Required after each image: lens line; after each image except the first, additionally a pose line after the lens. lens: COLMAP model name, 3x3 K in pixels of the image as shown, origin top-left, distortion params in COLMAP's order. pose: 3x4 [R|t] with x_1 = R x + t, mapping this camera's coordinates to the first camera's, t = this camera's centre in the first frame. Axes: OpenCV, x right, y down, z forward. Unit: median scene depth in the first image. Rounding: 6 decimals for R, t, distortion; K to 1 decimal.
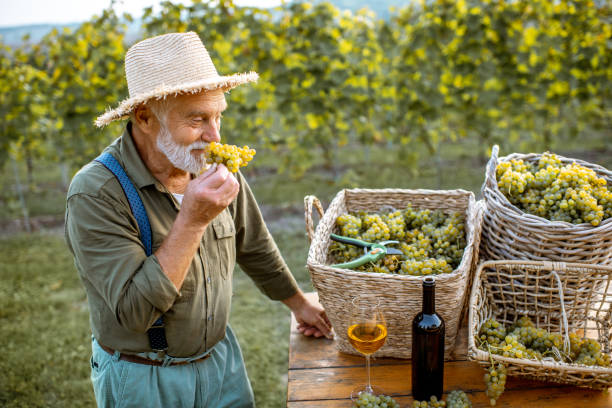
lens RADIAL K [[615.6, 0, 305.0], [0, 615.6, 205.8], [0, 0, 1]] dist [-0.077207, 0.000000]
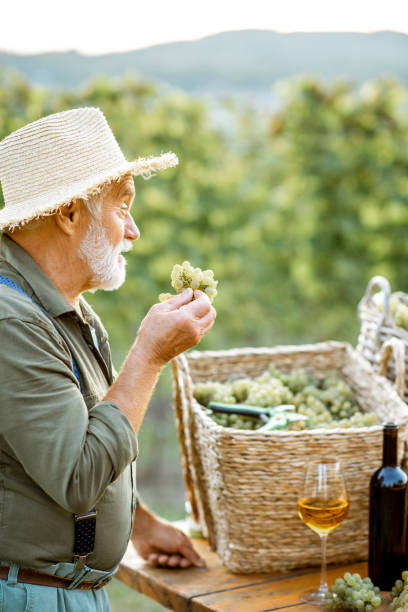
lens RADIAL K [[1548.4, 0, 206.8], [0, 1548.4, 306.3], [0, 0, 1]] dist [-0.419677, 0.000000]
pose [[0.851372, -0.021191, 0.524134, -0.806791], [0.126376, 0.978039, -0.165736, 0.209815], [-0.509111, 0.207341, 0.835353, -0.454339]]
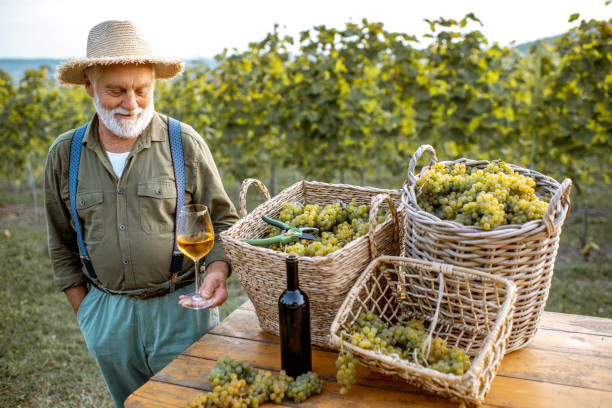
lens RADIAL K [[615.6, 0, 308.0], [0, 615.6, 198.4], [0, 0, 1]] dist [-0.077207, 0.000000]
pose [[0.934684, 0.104898, -0.339650, 0.434807], [-0.128387, 0.990592, -0.047373, 0.052424], [0.331485, 0.087886, 0.939358, 0.015985]]
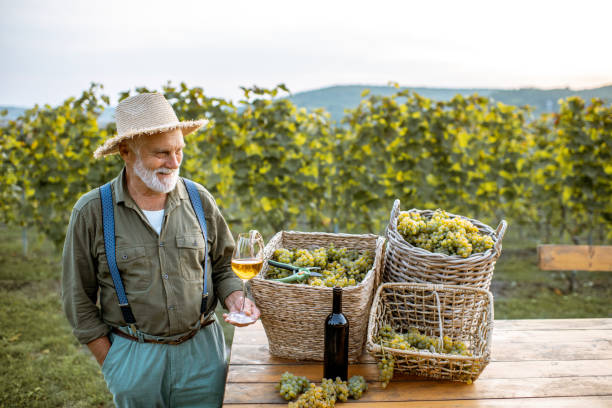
lens RADIAL K [[615.6, 0, 306.2], [0, 615.6, 203.3], [0, 0, 1]] dist [-0.077207, 0.000000]
pose [[0.995931, 0.059444, 0.067731, 0.024194], [-0.047443, 0.984857, -0.166752, 0.127661], [-0.076617, 0.162860, 0.983670, -0.265168]]
